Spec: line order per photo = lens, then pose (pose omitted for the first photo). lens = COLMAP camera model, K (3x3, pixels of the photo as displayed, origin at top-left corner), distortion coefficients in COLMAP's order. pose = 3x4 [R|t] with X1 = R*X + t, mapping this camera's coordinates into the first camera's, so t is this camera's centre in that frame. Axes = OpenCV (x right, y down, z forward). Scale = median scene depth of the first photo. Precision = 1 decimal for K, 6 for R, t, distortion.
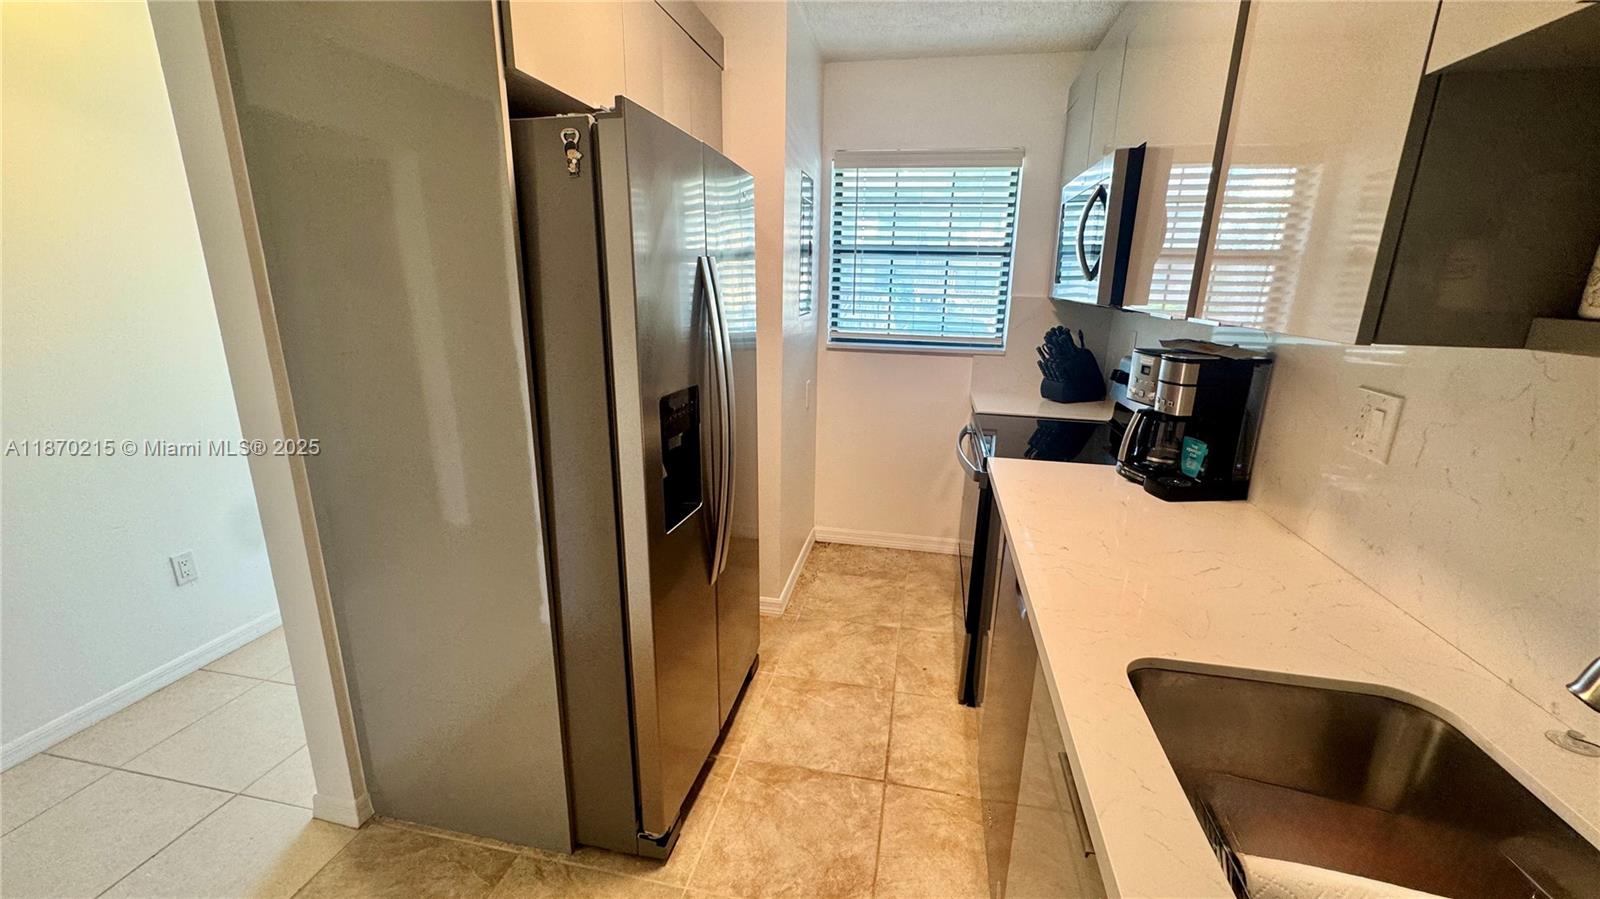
lens RADIAL K [[630.5, 0, 802.9], [0, 630.5, 459.3], [0, 0, 1]] dist [-0.008843, 0.000002]
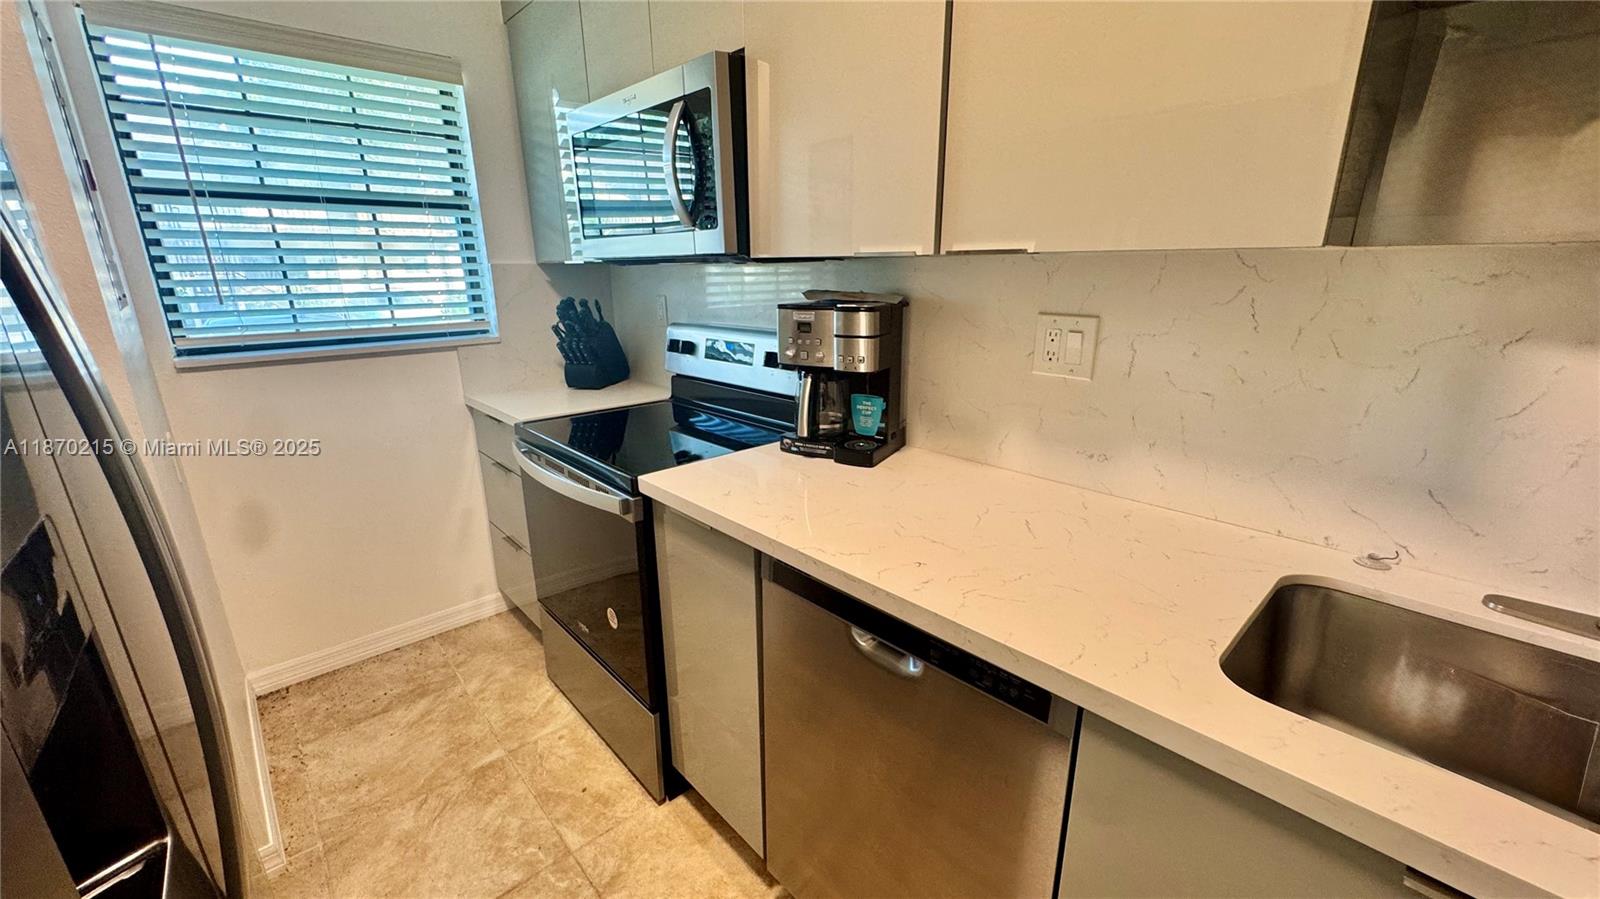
lens RADIAL K [[630.5, 0, 802.9], [0, 630.5, 459.3], [0, 0, 1]] dist [-0.008843, 0.000002]
pose [[0.584009, -0.258151, 0.769605, -0.097756], [0.240842, 0.960498, 0.139421, -0.054799], [-0.775196, 0.103929, 0.623113, 0.299258]]
